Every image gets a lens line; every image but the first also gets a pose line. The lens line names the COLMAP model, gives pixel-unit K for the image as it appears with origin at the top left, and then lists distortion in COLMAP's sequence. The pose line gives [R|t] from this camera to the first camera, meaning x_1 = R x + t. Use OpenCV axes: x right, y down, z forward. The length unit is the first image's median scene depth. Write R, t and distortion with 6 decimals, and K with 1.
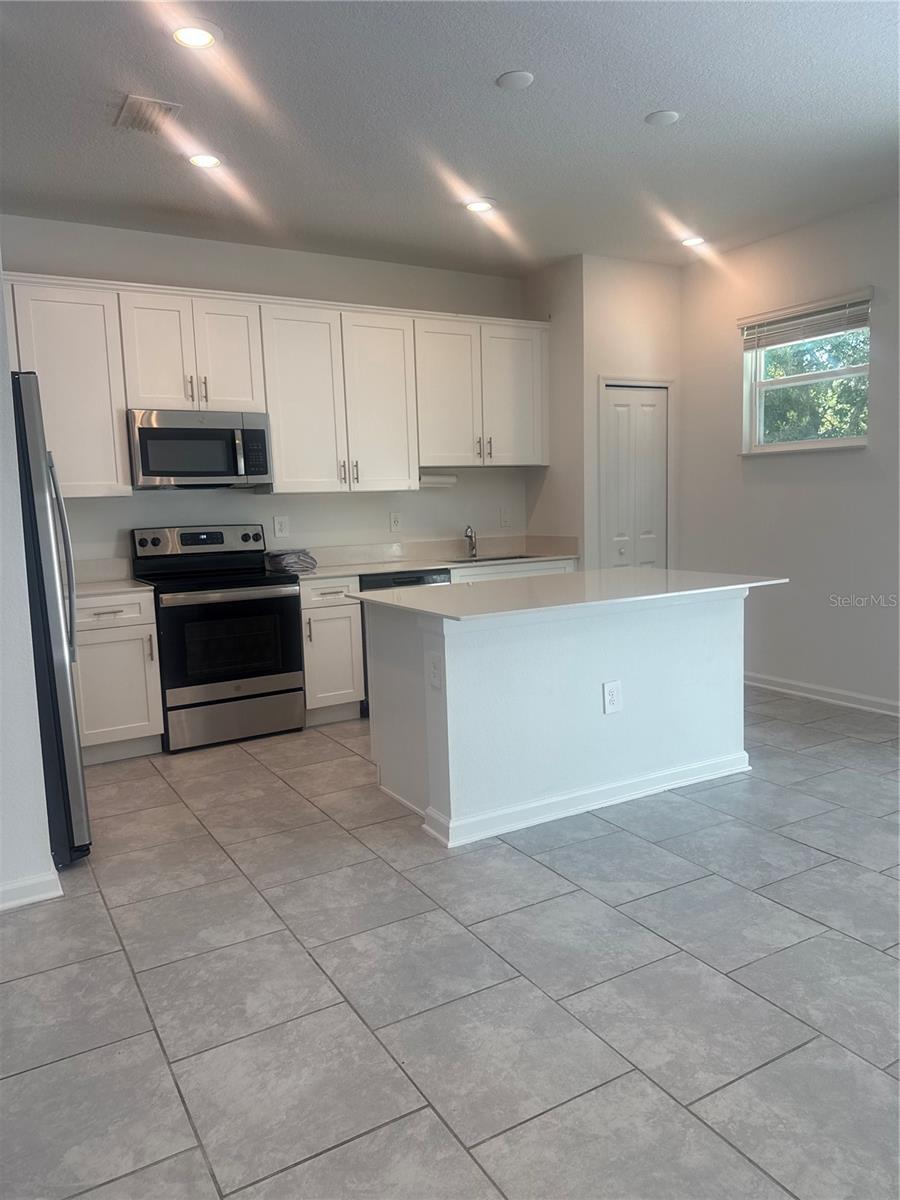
lens RADIAL K [[787.7, 0, 450.0], [0, 787.7, 600.0], [0, 0, 1]] dist [0.070743, -0.089304]
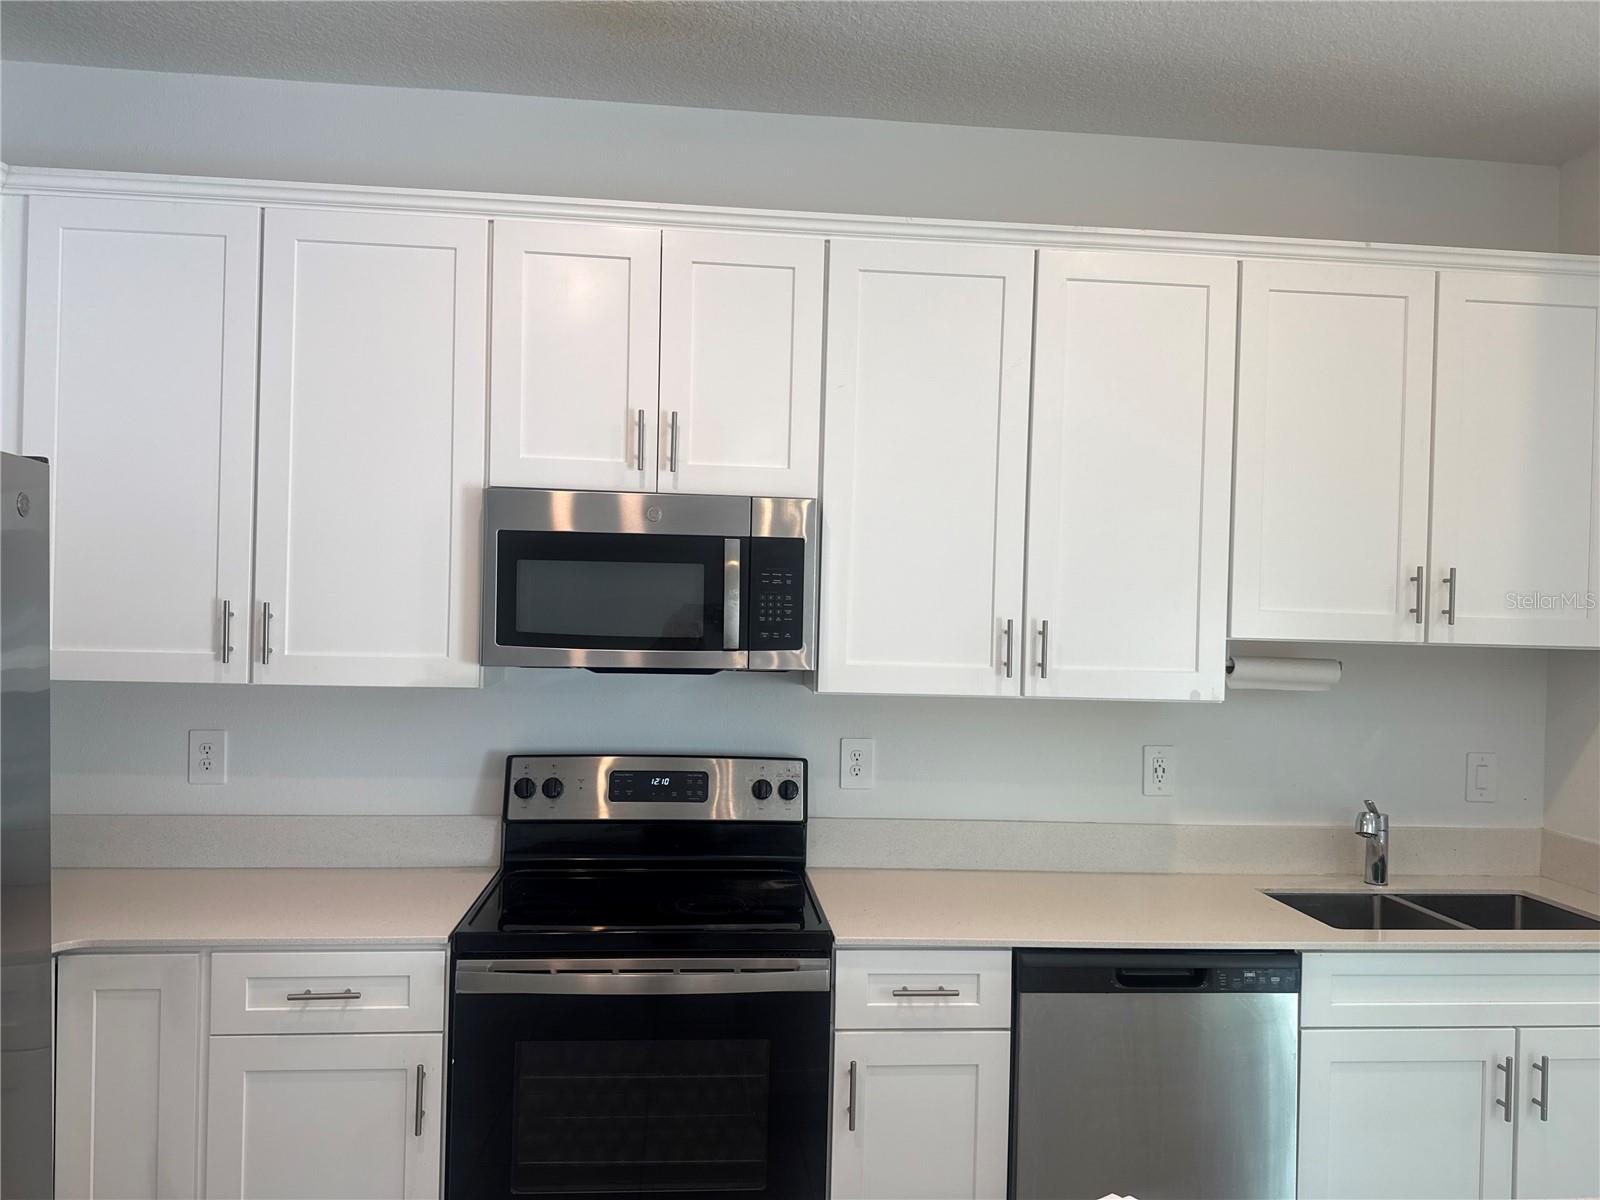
lens RADIAL K [[1147.9, 0, 789.0], [0, 1147.9, 624.5], [0, 0, 1]] dist [0.082605, -0.116817]
pose [[0.904707, 0.060030, -0.421785, 0.004295], [-0.108514, 0.989840, -0.091879, -0.121955], [0.411984, 0.128893, 0.902029, 0.496939]]
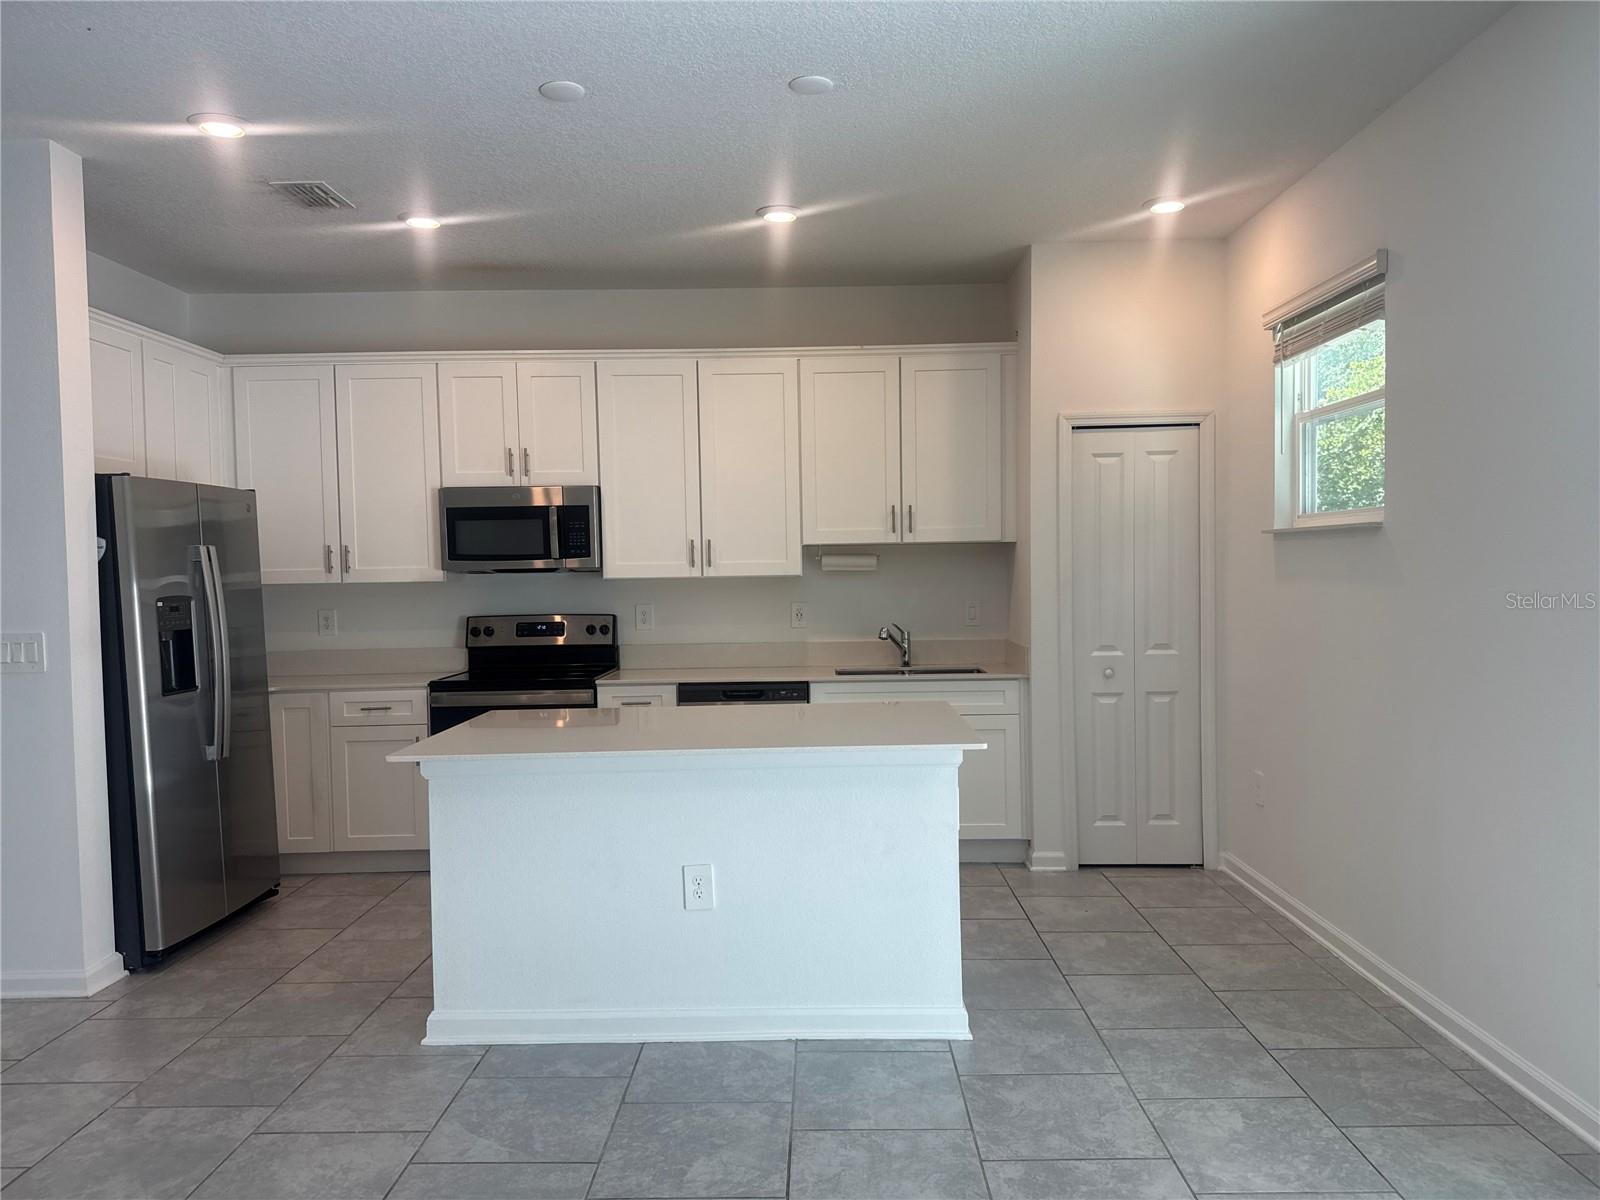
lens RADIAL K [[1050.3, 0, 790.8], [0, 1050.3, 617.1], [0, 0, 1]] dist [0.070743, -0.089304]
pose [[0.872881, 0.039165, -0.486360, 0.522546], [-0.073550, 0.995945, -0.051801, -0.054580], [0.482359, 0.080988, 0.872222, 0.133647]]
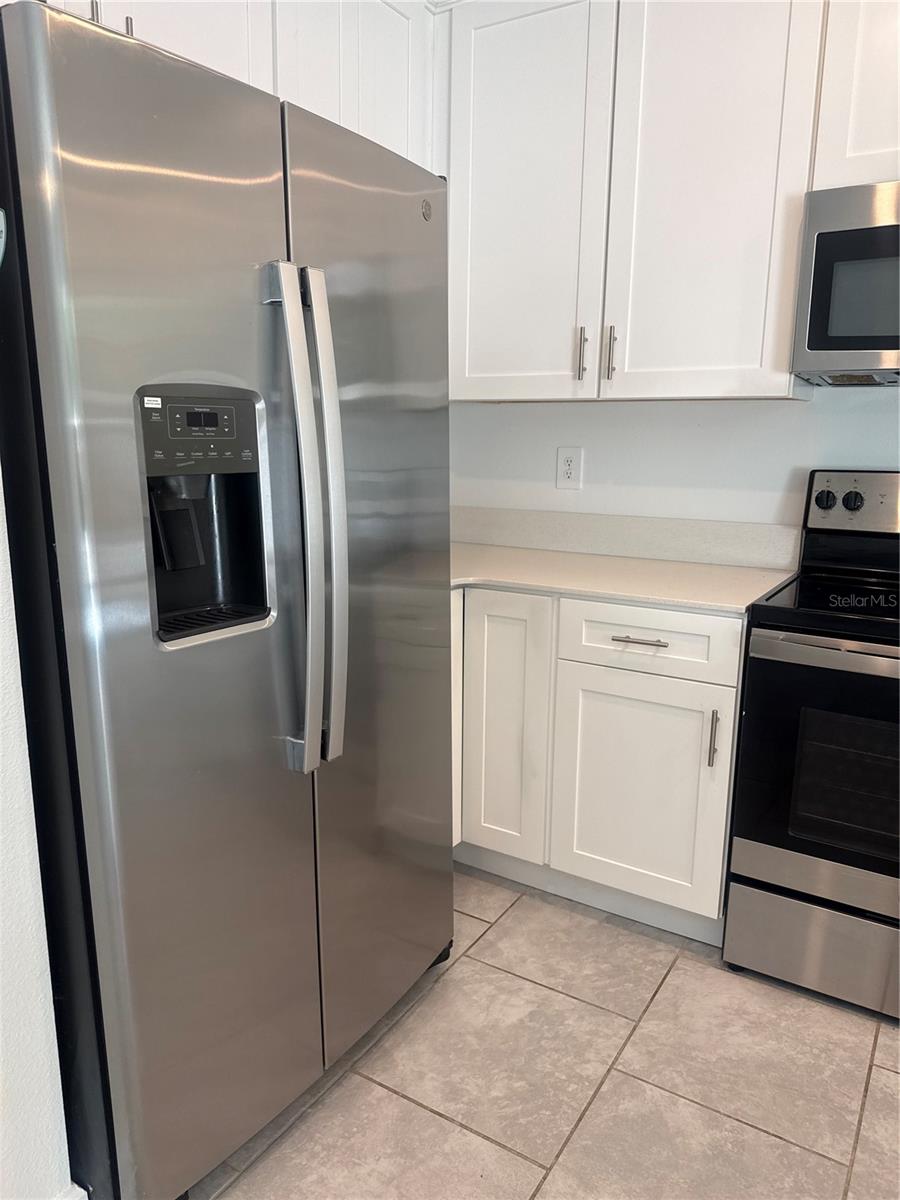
lens RADIAL K [[838.8, 0, 430.0], [0, 838.8, 611.5], [0, 0, 1]] dist [0.080916, -0.198642]
pose [[0.460803, 0.225466, -0.858386, -0.051091], [-0.138249, 0.973621, 0.181518, -0.068221], [0.876669, 0.035027, 0.479818, 0.575876]]
